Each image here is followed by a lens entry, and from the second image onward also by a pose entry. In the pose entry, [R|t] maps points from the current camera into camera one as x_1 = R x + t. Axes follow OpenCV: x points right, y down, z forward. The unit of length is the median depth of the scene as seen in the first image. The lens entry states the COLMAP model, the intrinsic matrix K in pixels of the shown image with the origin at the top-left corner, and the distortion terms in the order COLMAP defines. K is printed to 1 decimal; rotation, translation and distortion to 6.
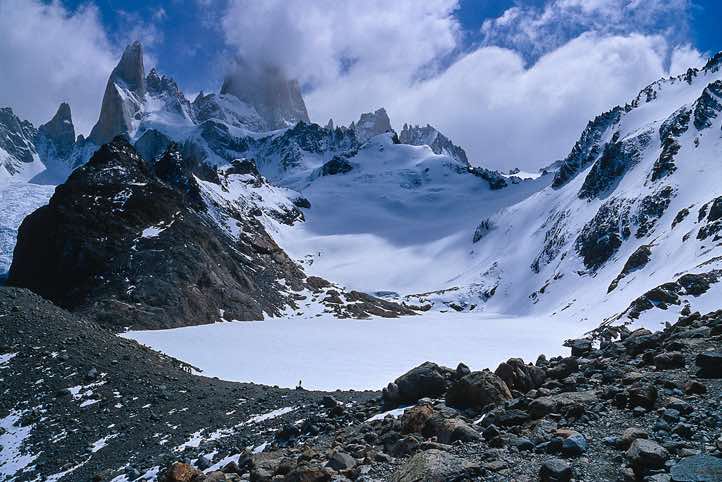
lens RADIAL K [[543.7, 0, 367.5], [0, 543.7, 245.4], [0, 0, 1]] dist [-0.143867, 0.066921]
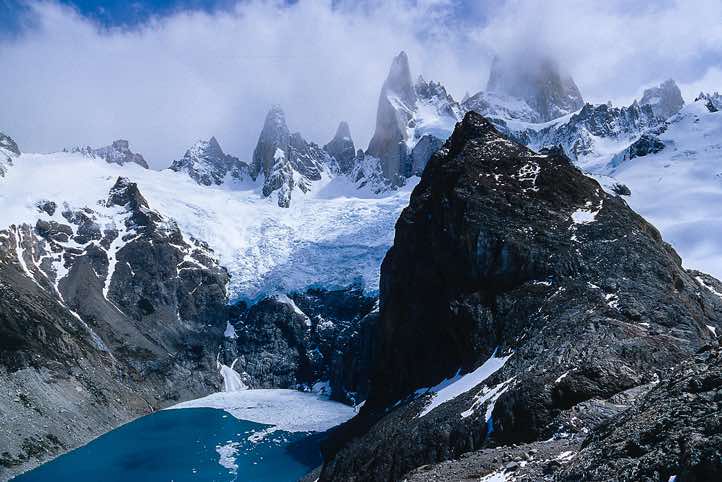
lens RADIAL K [[543.7, 0, 372.0], [0, 543.7, 258.6], [0, 0, 1]] dist [-0.143867, 0.066921]
pose [[0.890150, -0.048818, -0.453045, -0.058330], [0.057995, 0.998297, 0.006377, 0.001709], [0.451962, -0.031951, 0.891465, 0.042390]]
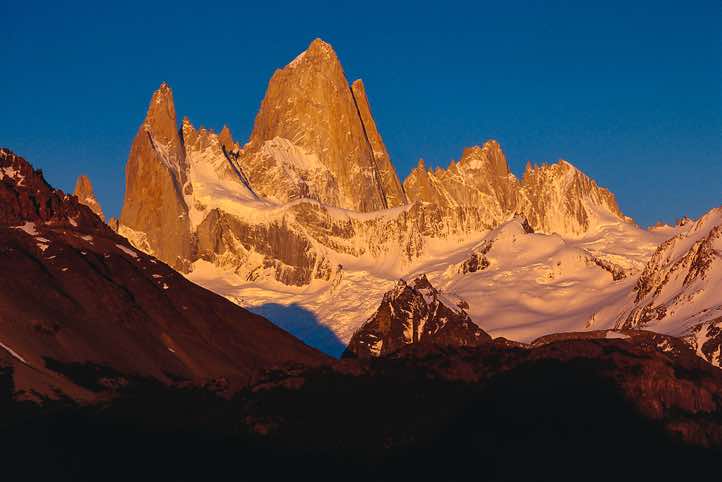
lens RADIAL K [[1591.5, 0, 375.6], [0, 1591.5, 265.0], [0, 0, 1]] dist [0.028886, 0.000000]
pose [[0.997205, -0.070749, -0.024033, -0.136609], [0.069576, 0.996489, -0.046572, -0.006710], [0.027244, 0.044770, 0.998626, -1.656362]]
